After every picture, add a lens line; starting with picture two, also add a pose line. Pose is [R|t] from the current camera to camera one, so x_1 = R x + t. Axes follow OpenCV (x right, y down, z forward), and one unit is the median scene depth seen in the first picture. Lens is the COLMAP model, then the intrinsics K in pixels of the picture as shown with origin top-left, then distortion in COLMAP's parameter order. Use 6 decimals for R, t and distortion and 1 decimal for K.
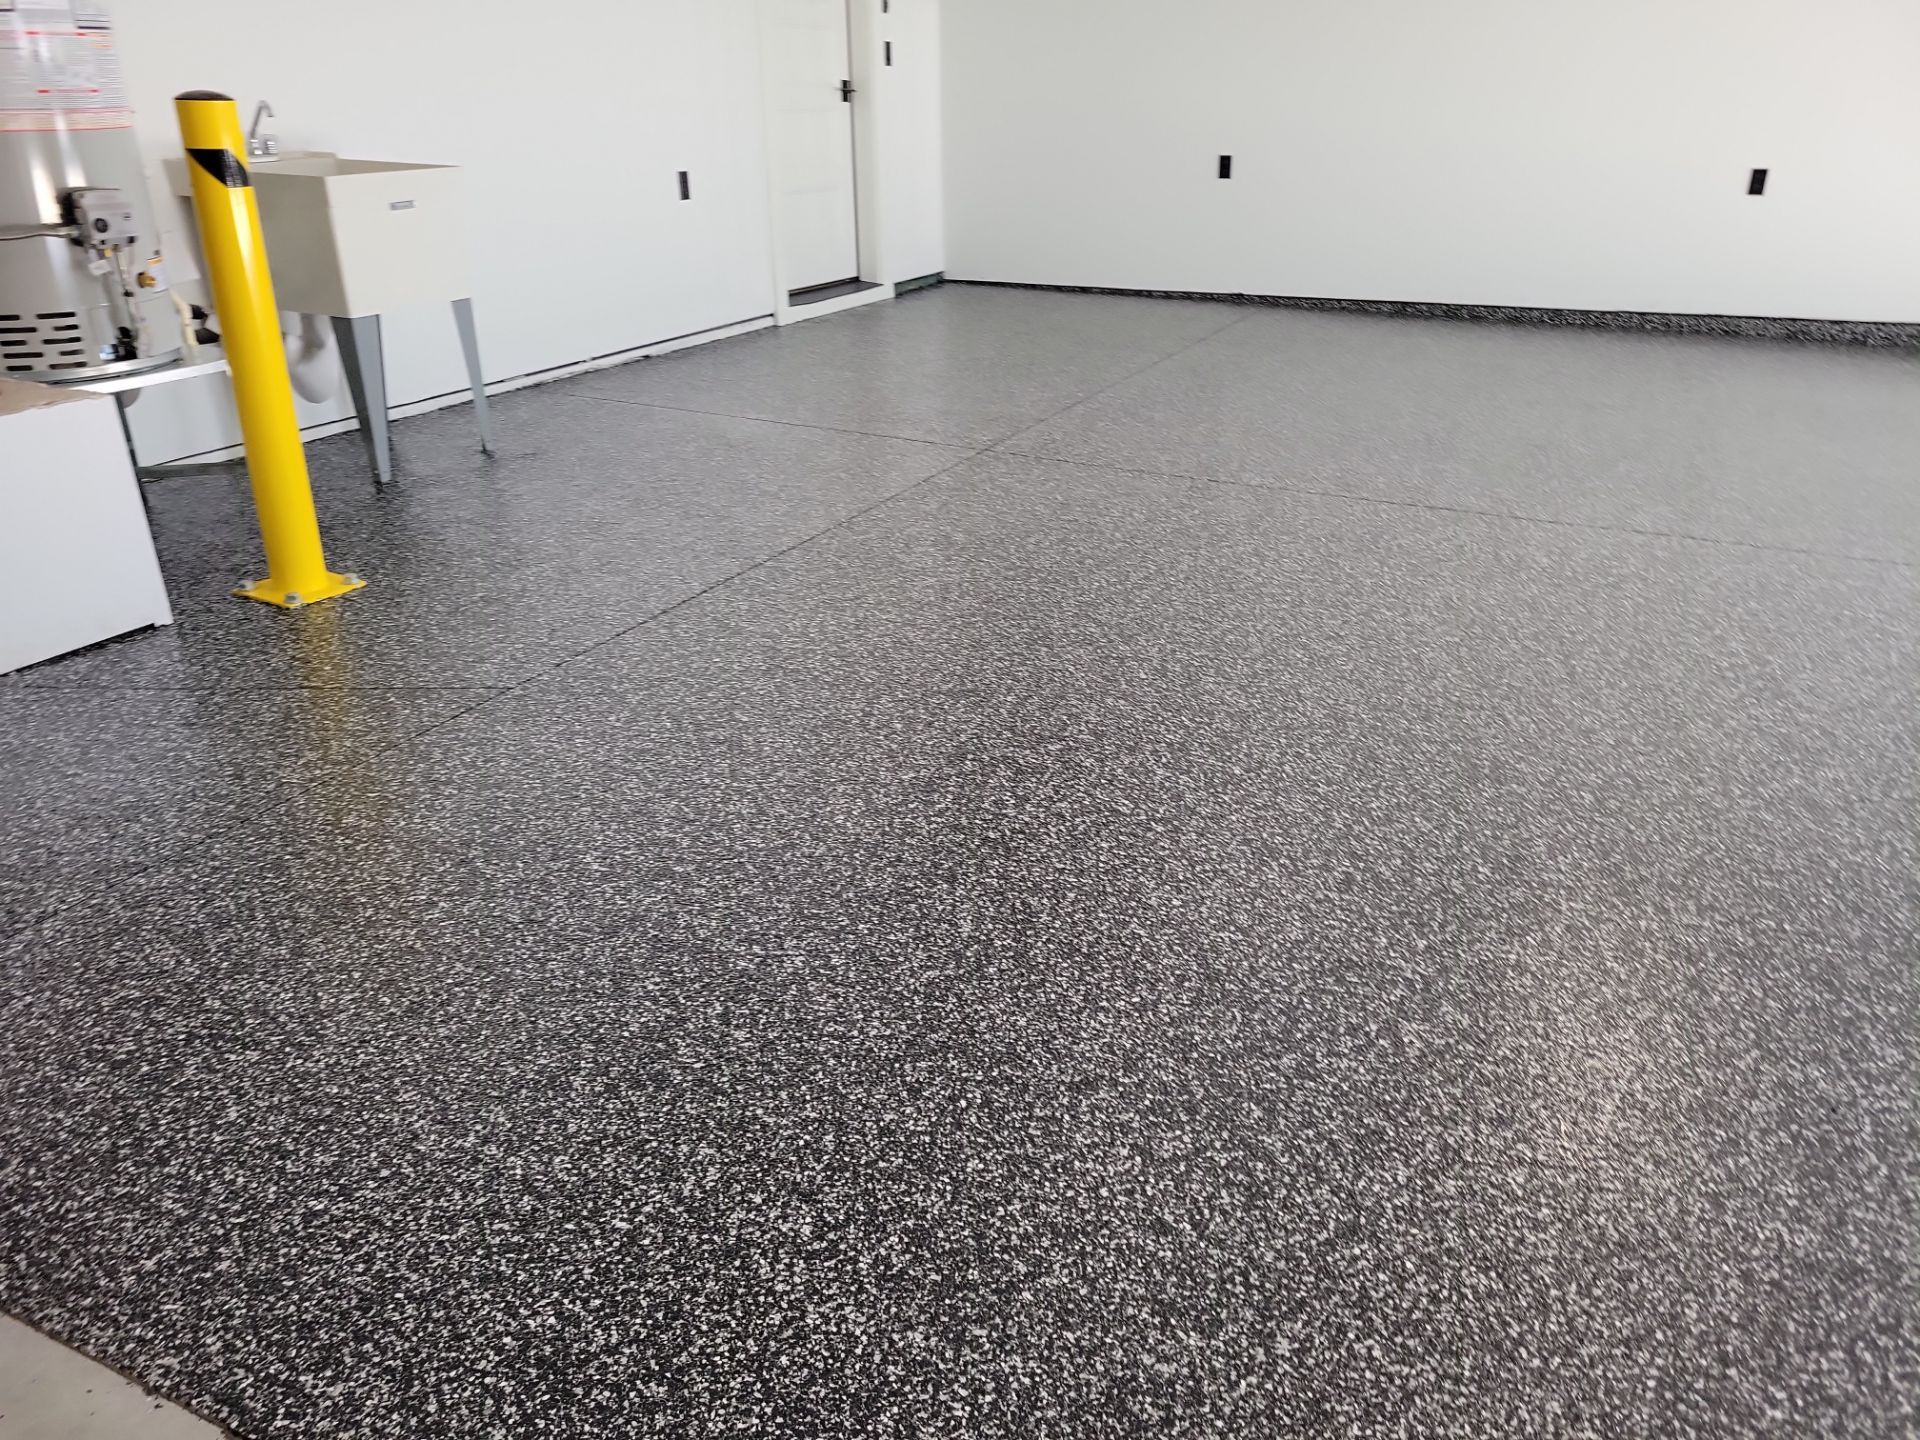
lens RADIAL K [[1431.9, 0, 994.0], [0, 1431.9, 723.8], [0, 0, 1]] dist [0.069662, -0.055273]
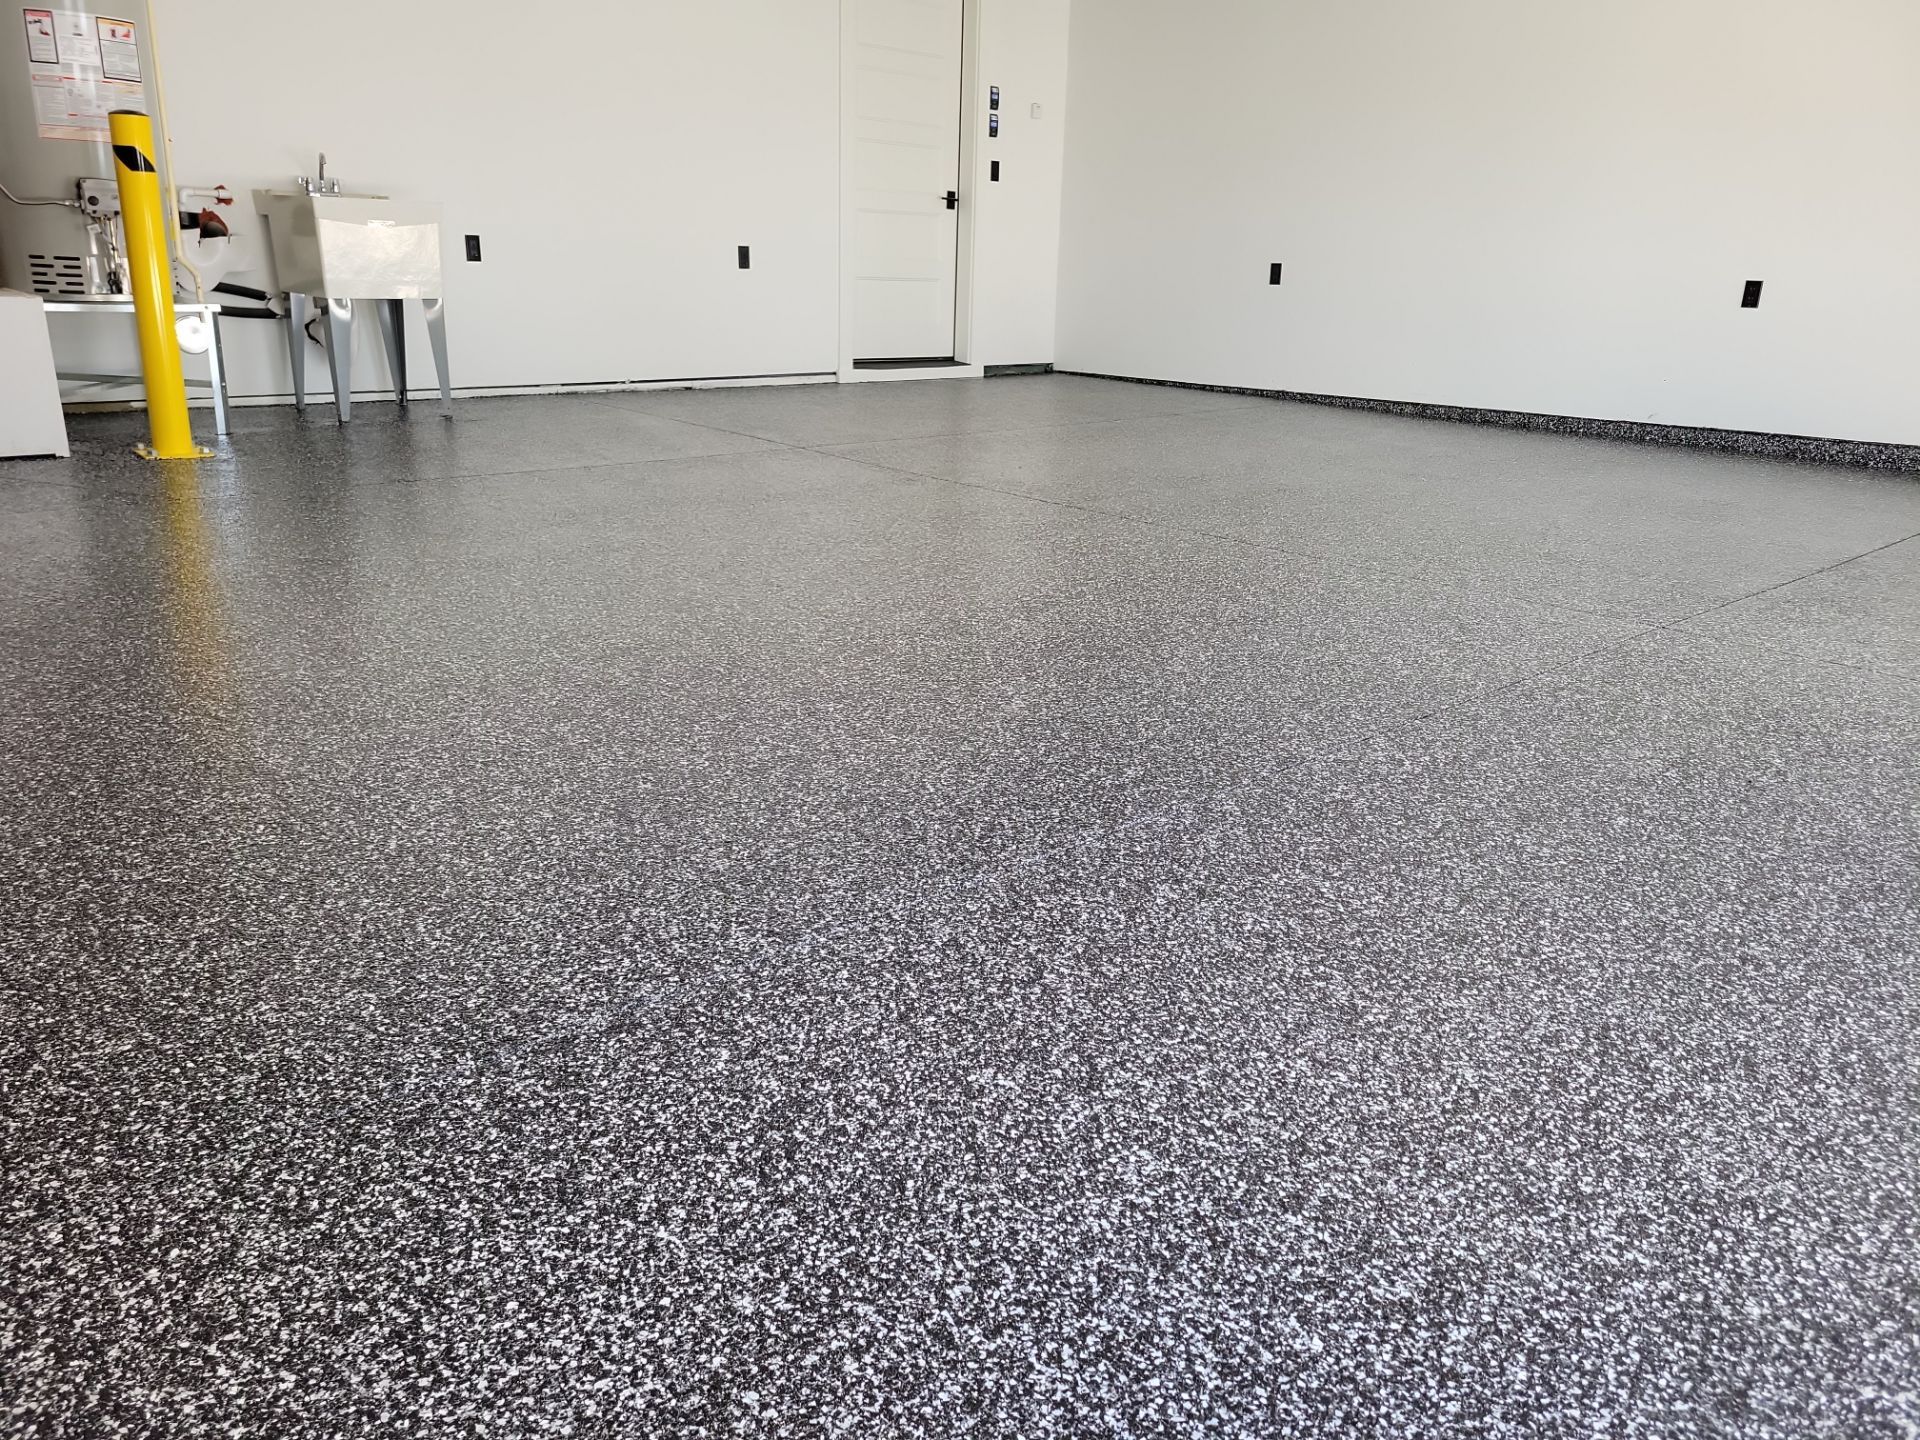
lens RADIAL K [[1431.9, 0, 964.9], [0, 1431.9, 701.6], [0, 0, 1]] dist [0.069662, -0.055273]
pose [[0.931438, 0.134673, -0.338063, 1.017943], [-0.175829, 0.979915, -0.094083, 0.191374], [0.318603, 0.147074, 0.936409, -0.074485]]
